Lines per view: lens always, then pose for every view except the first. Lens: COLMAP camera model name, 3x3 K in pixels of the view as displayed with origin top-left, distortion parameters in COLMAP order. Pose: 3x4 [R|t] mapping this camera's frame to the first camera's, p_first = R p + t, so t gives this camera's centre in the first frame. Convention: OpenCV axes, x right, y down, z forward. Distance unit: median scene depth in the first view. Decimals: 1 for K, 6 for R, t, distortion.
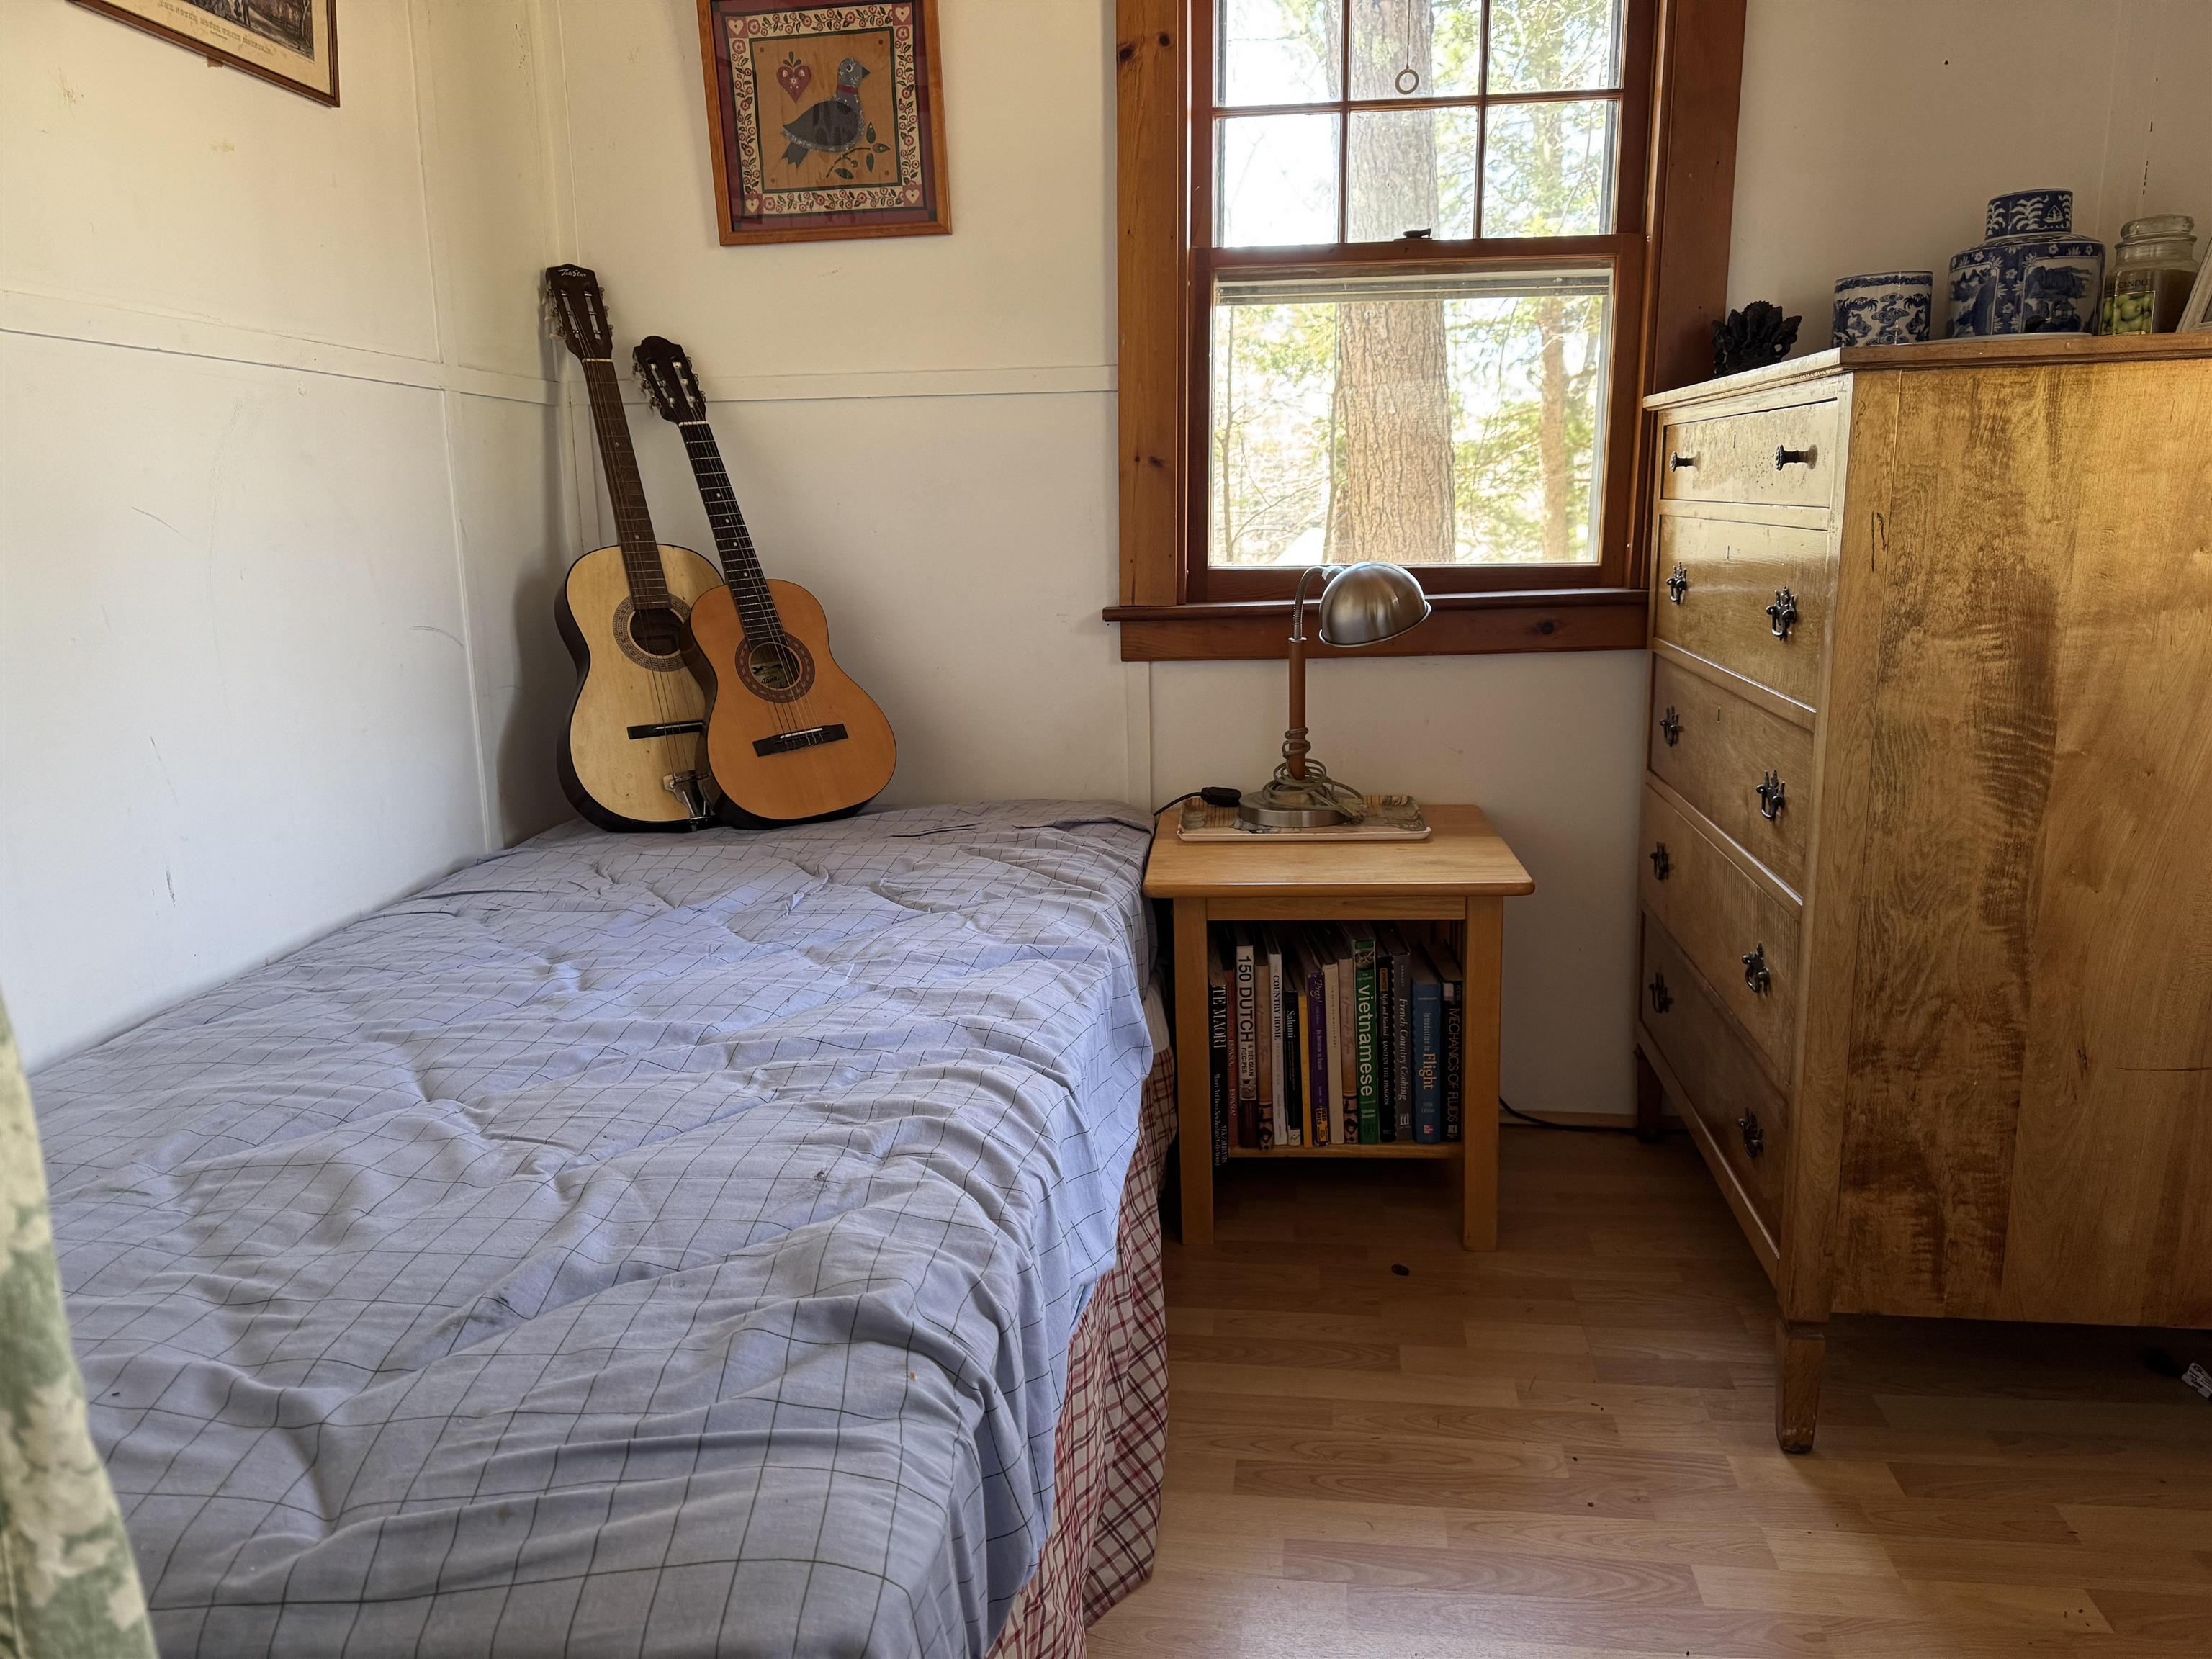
lens RADIAL K [[1531.3, 0, 1112.2], [0, 1531.3, 833.2], [0, 0, 1]] dist [0.007640, 0.000234]
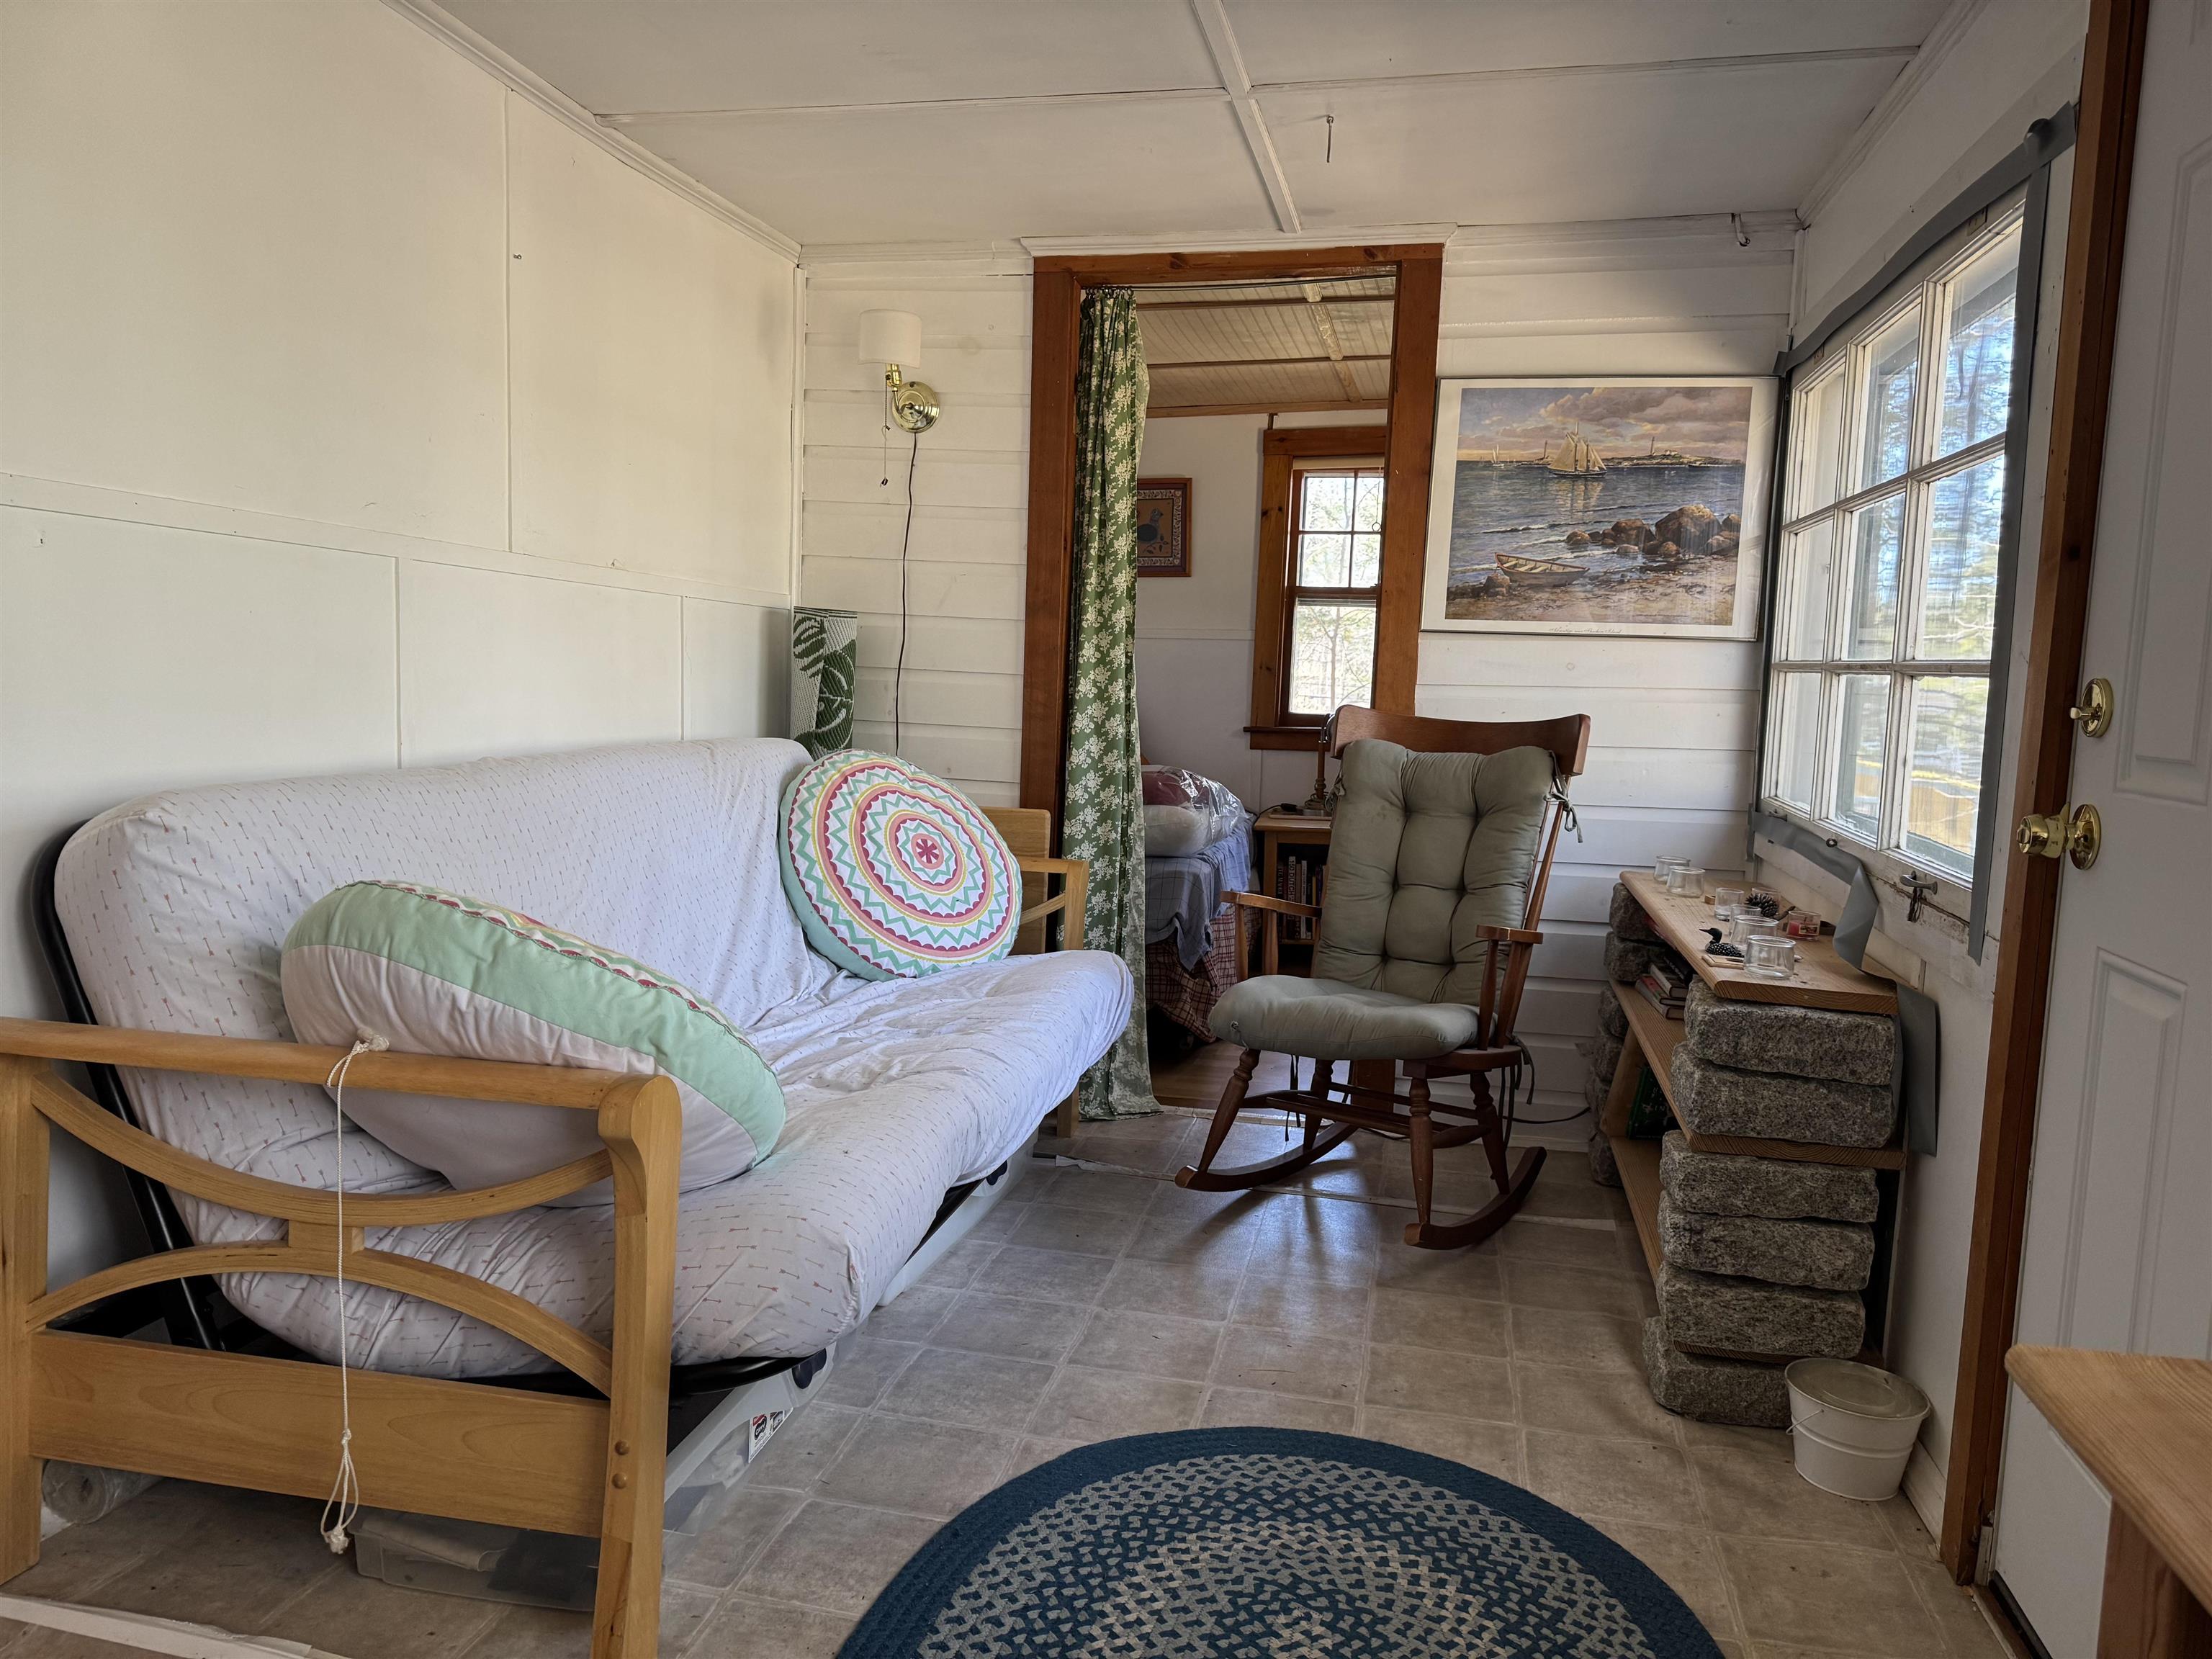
lens RADIAL K [[1531.3, 0, 1100.1], [0, 1531.3, 823.6], [0, 0, 1]] dist [0.007640, 0.000234]
pose [[0.994332, 0.054444, -0.091323, -0.002521], [-0.064092, 0.992268, -0.106288, 0.285071], [0.084830, 0.111539, 0.990133, -1.444285]]
